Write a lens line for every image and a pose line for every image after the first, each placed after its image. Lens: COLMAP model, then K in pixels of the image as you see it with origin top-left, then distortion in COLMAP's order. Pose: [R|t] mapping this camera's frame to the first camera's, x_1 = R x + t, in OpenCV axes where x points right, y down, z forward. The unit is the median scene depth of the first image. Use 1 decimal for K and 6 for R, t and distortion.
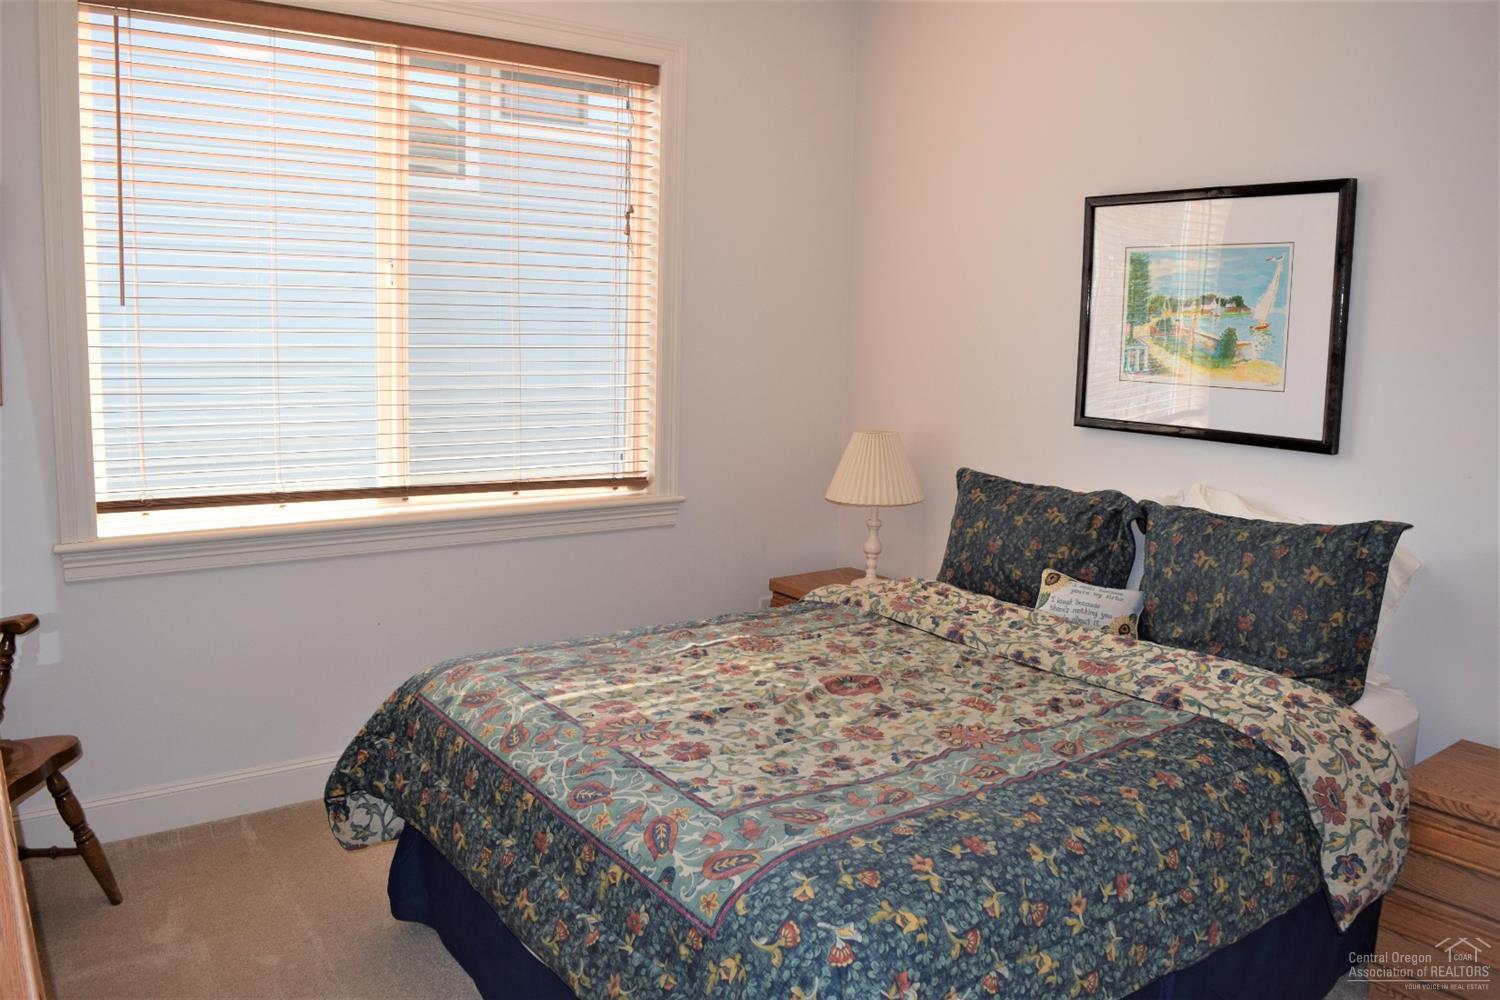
lens RADIAL K [[1181.4, 0, 750.0], [0, 1181.4, 500.0], [0, 0, 1]] dist [-0.094284, 0.008810]
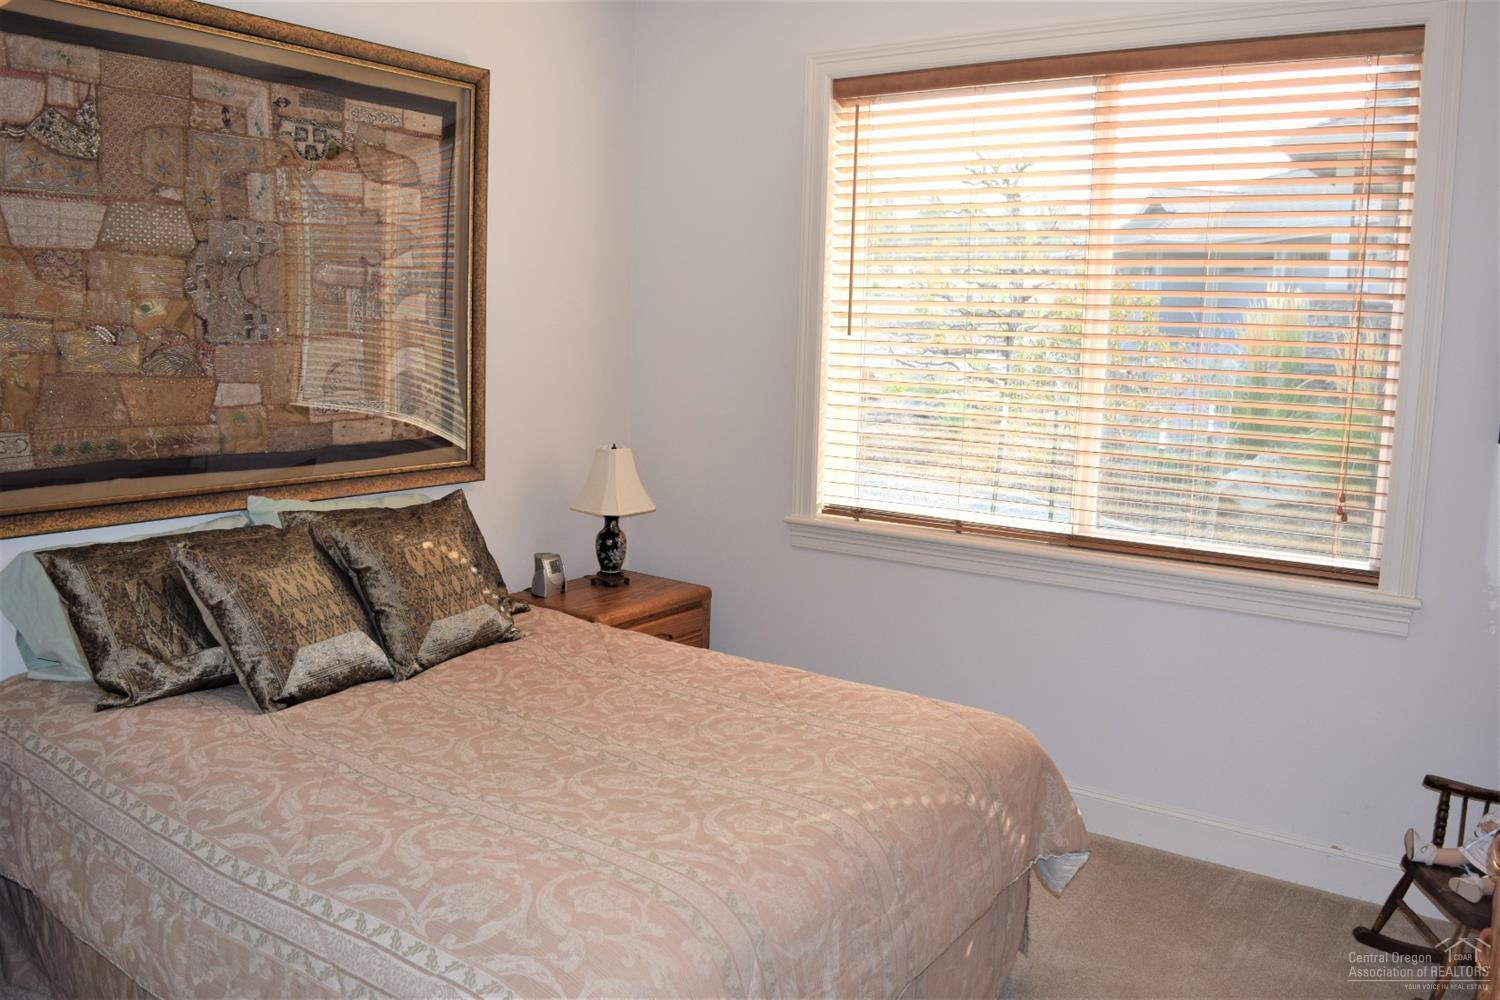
lens RADIAL K [[1181.4, 0, 750.0], [0, 1181.4, 500.0], [0, 0, 1]] dist [-0.094284, 0.008810]
pose [[0.299213, 0.110665, -0.947747, 0.658125], [-0.165761, 0.984178, 0.062587, -0.054907], [0.939678, 0.138373, 0.312823, 0.518665]]
